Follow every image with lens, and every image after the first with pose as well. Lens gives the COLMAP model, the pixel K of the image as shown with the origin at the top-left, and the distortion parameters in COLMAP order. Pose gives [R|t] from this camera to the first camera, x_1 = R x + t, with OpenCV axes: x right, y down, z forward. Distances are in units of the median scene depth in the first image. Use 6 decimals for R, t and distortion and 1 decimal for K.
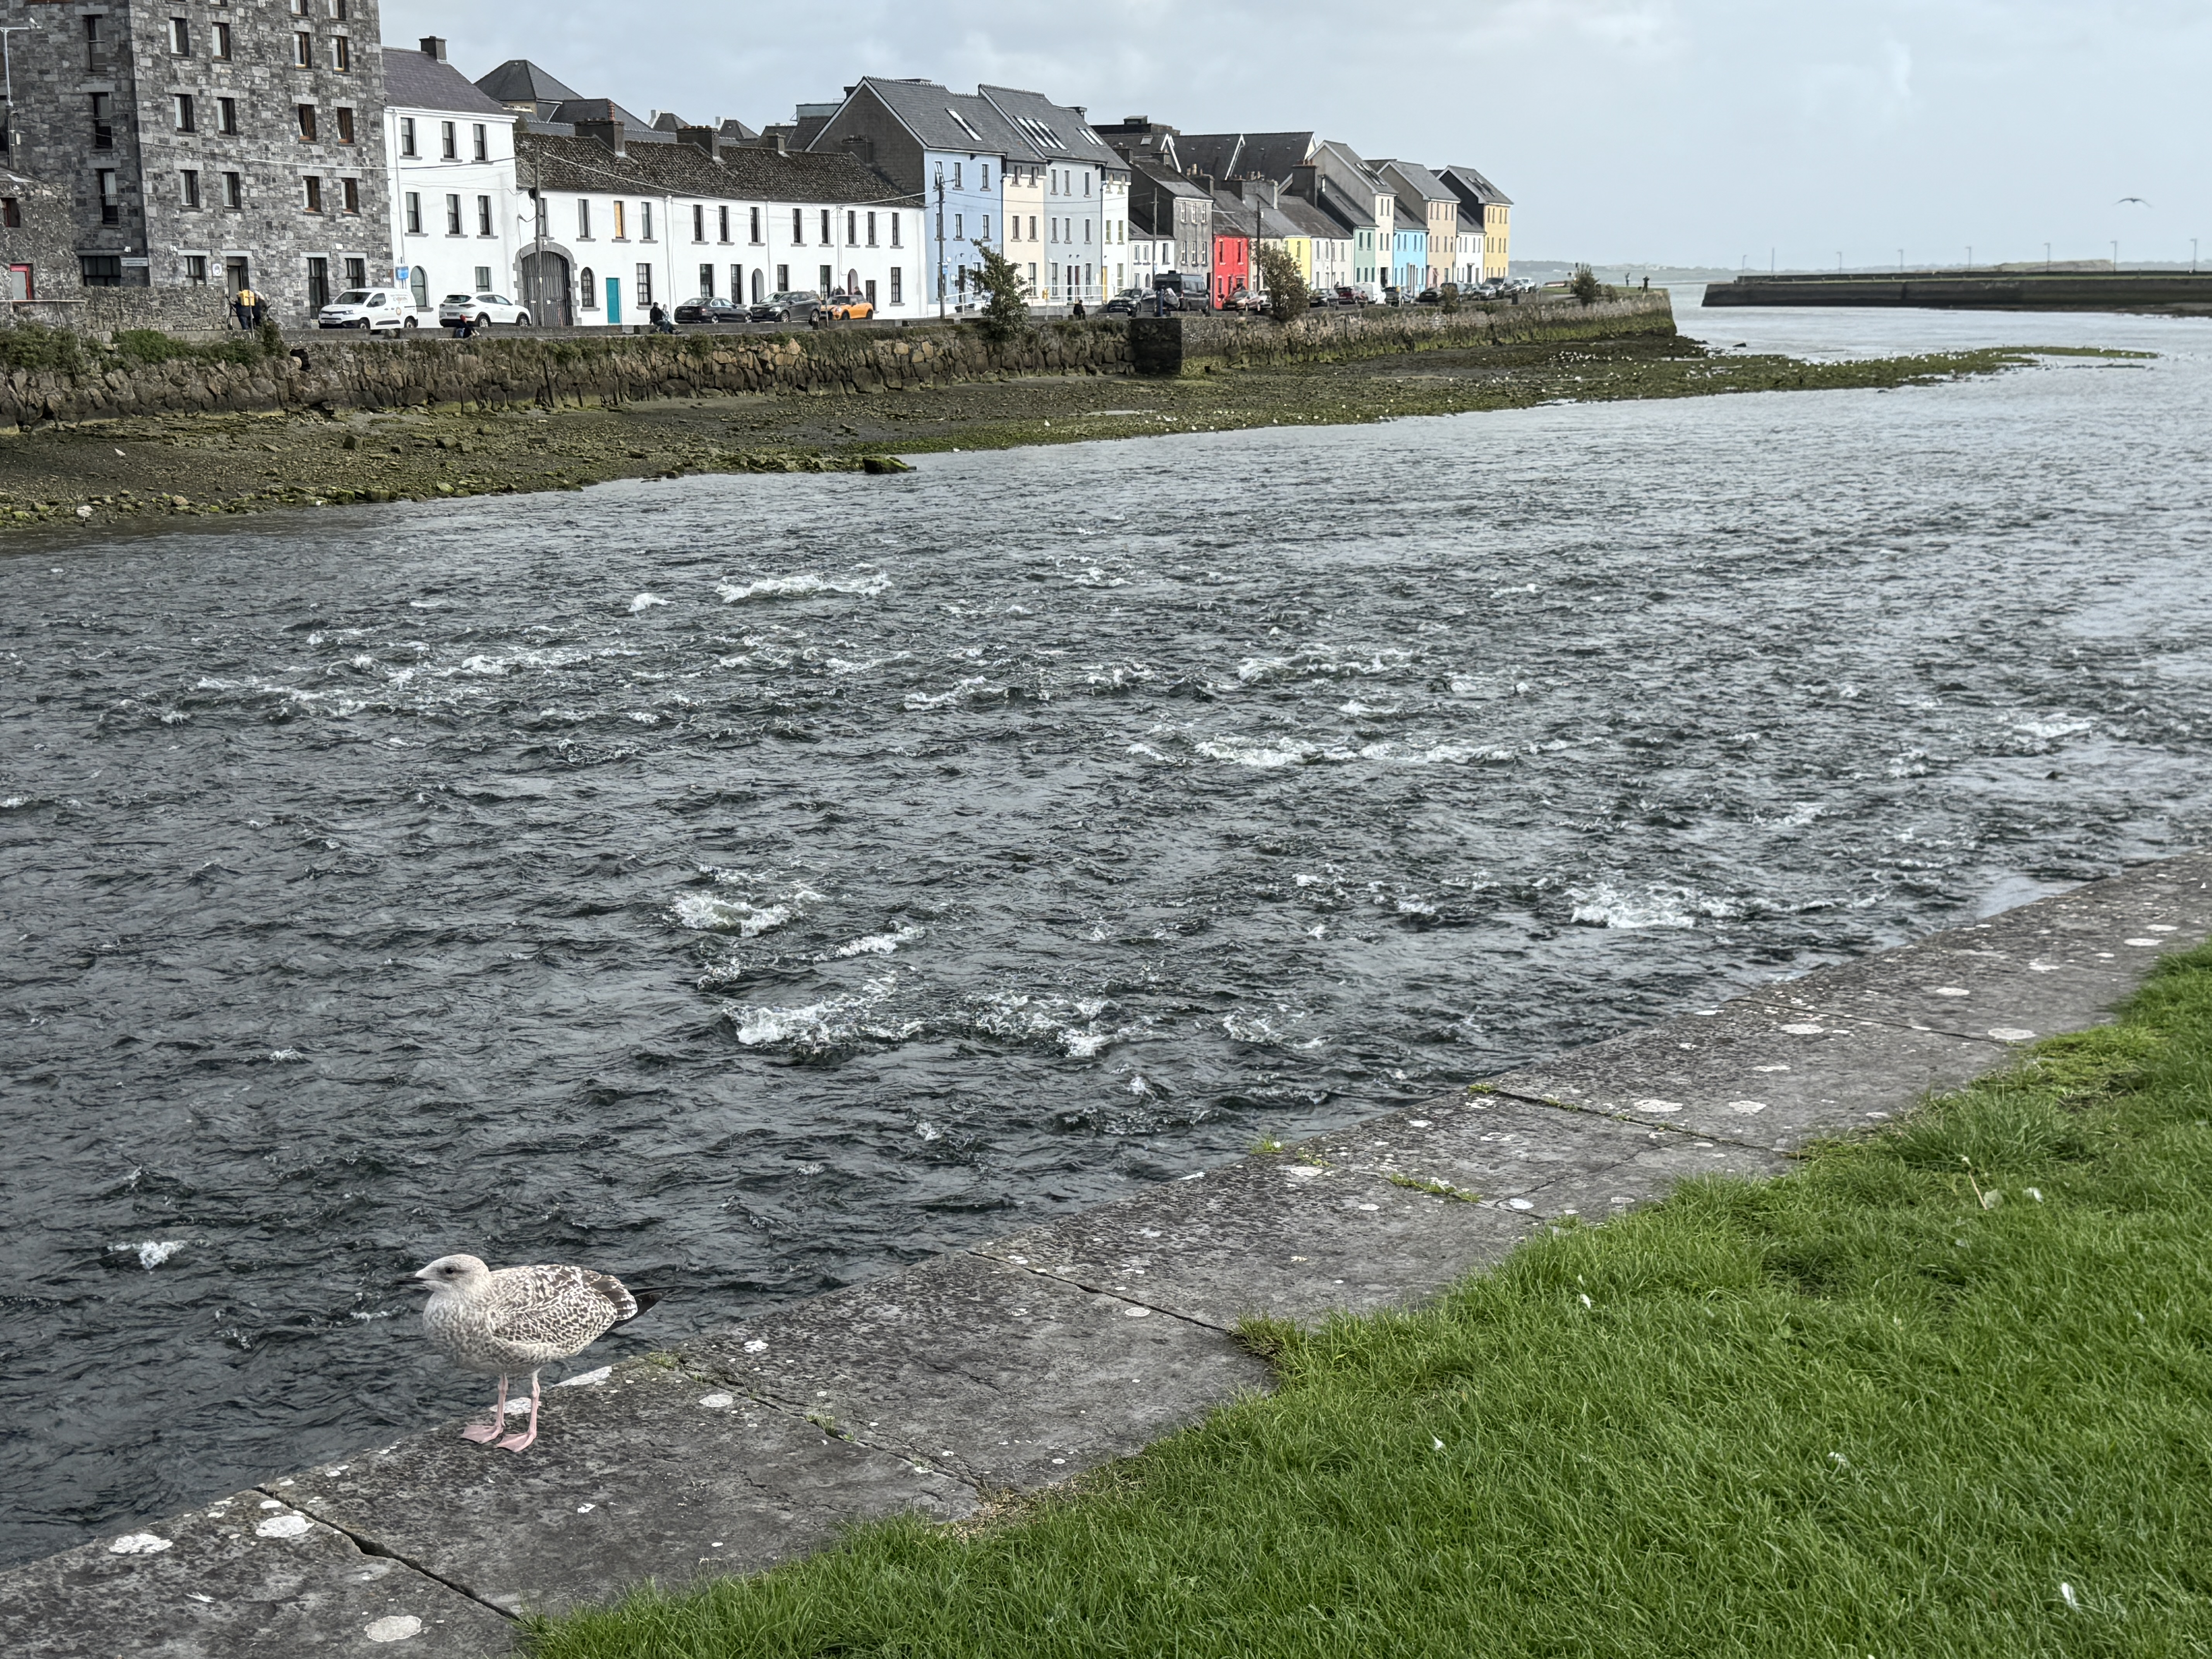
lens RADIAL K [[2971.1, 0, 1109.2], [0, 2971.1, 837.7], [0, 0, 1]] dist [0.113884, 0.000000]
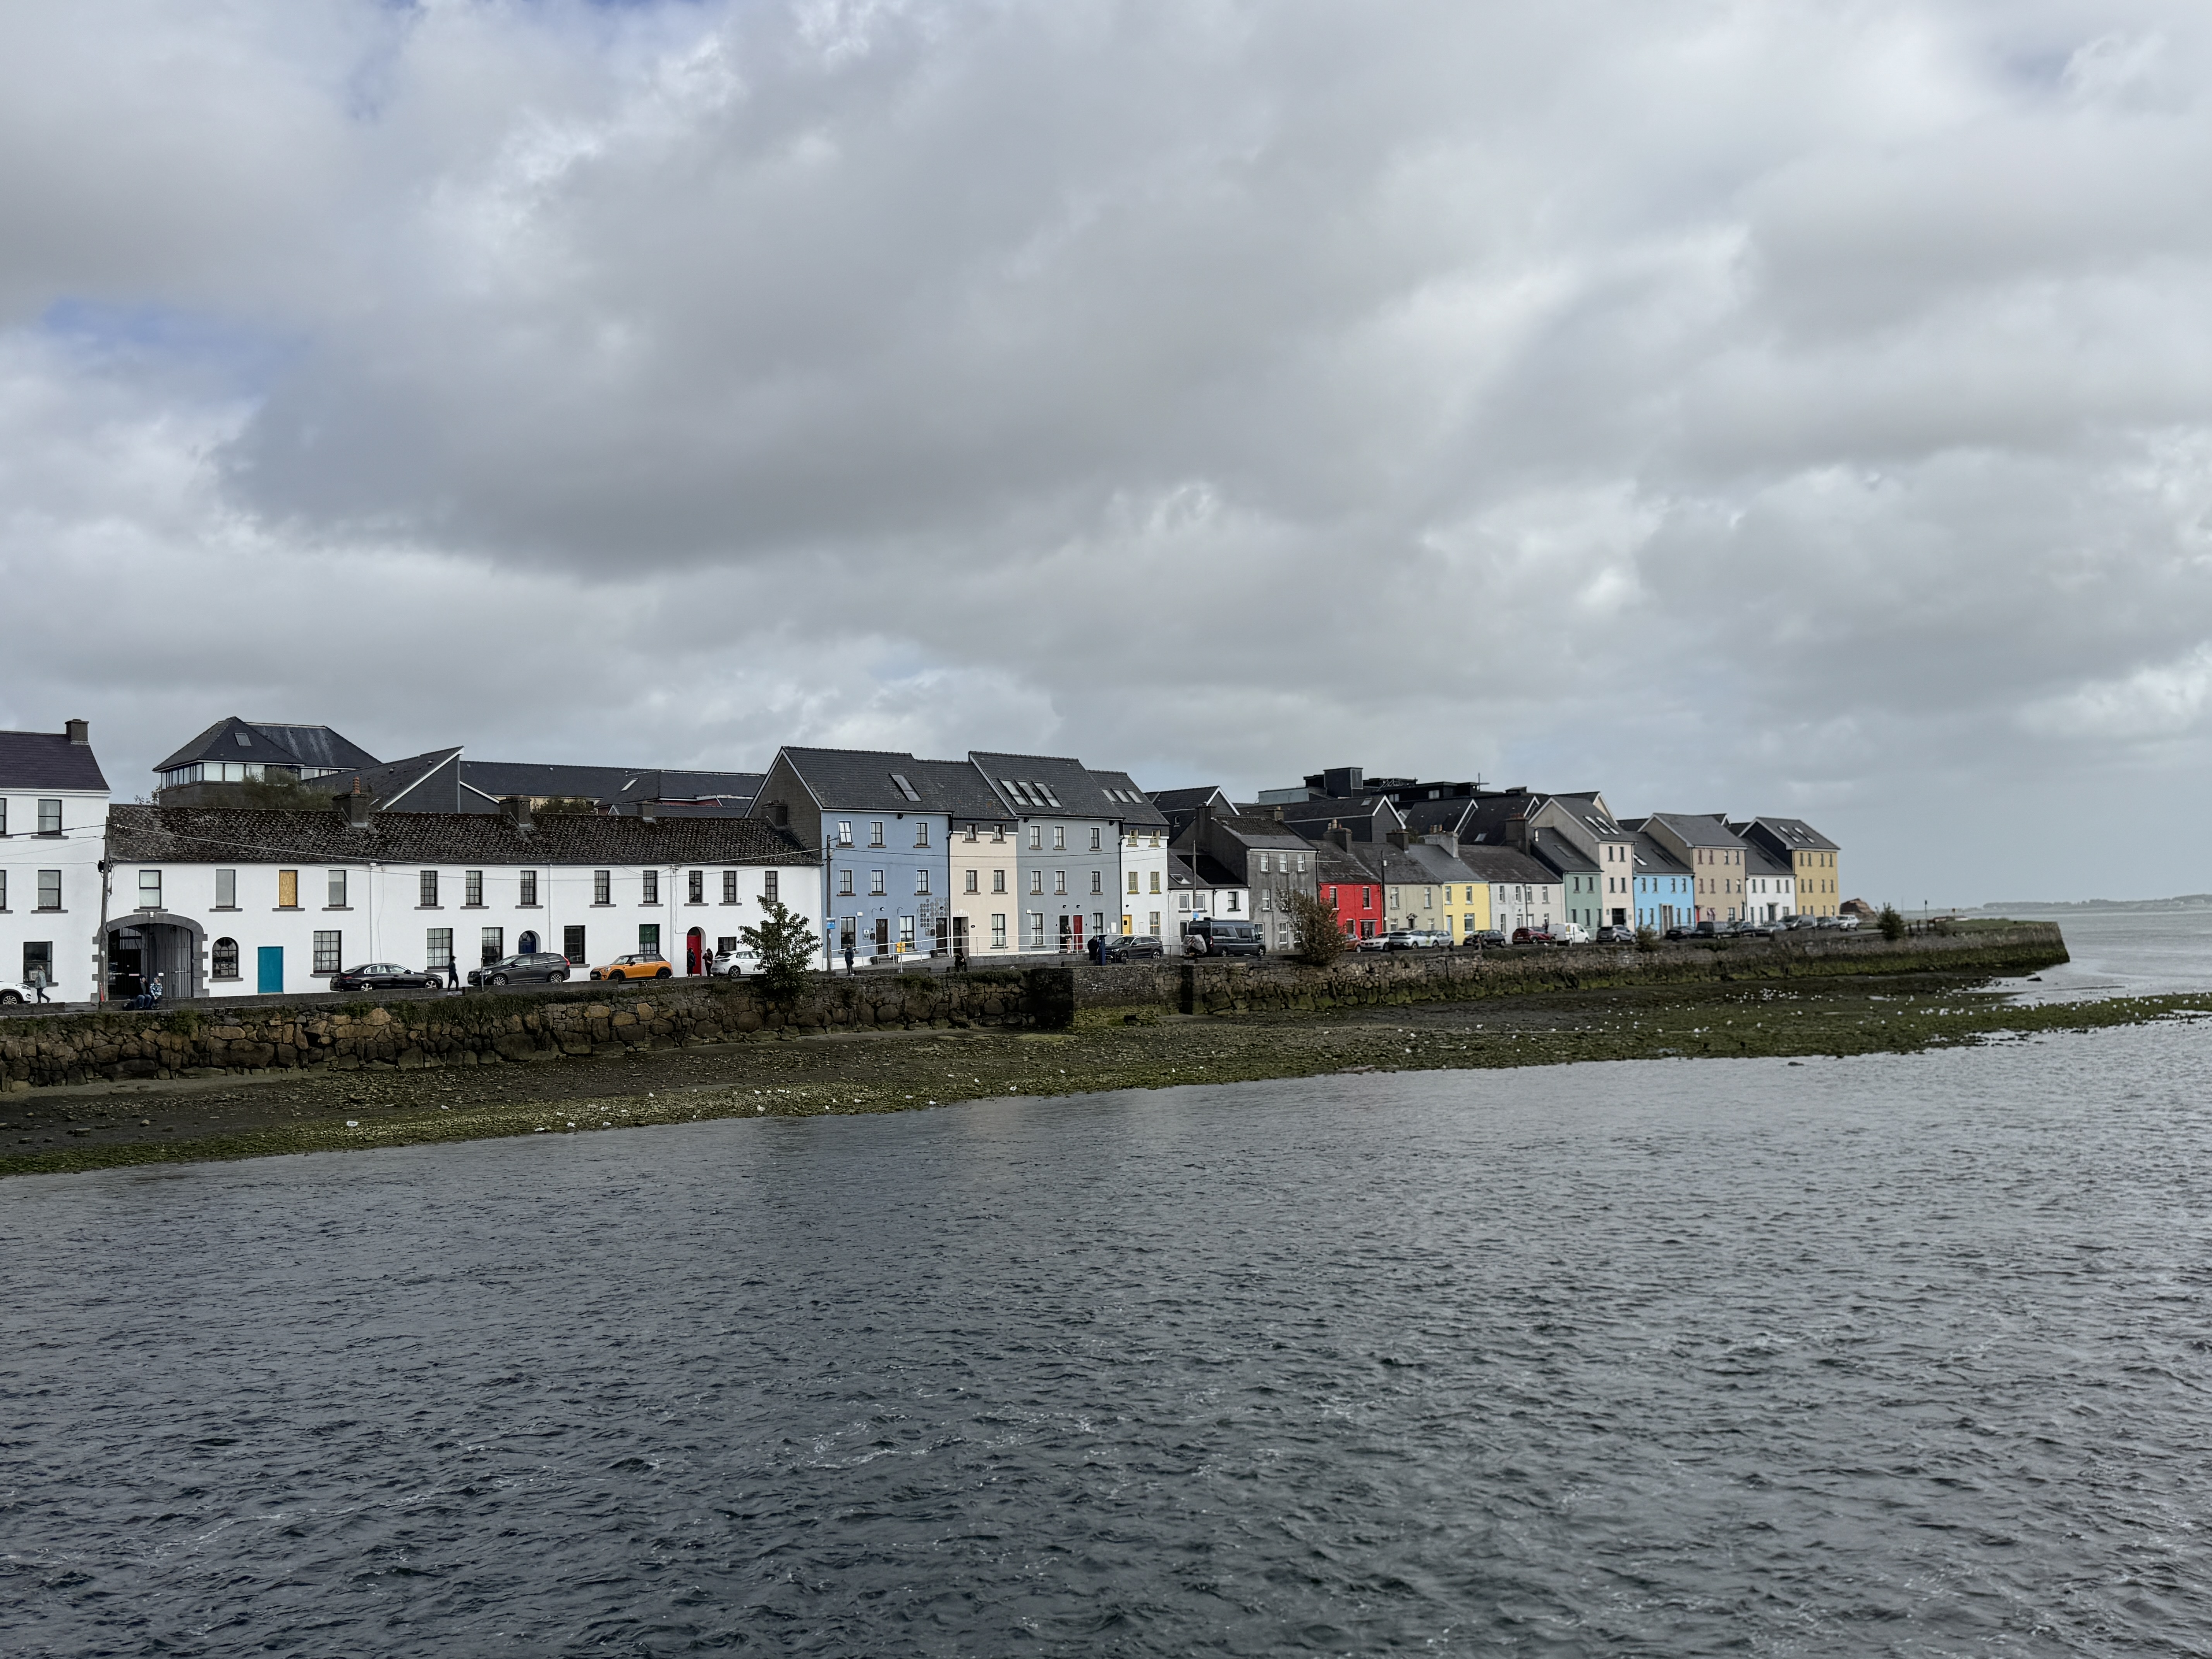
lens RADIAL K [[1939.0, 0, 1076.5], [0, 1939.0, 835.4], [0, 0, 1]] dist [0.117825, -0.051332]
pose [[0.923578, -0.031062, -0.382149, 0.300081], [-0.055253, 0.975526, -0.212828, -0.092725], [0.379407, 0.217678, 0.899259, 0.475262]]
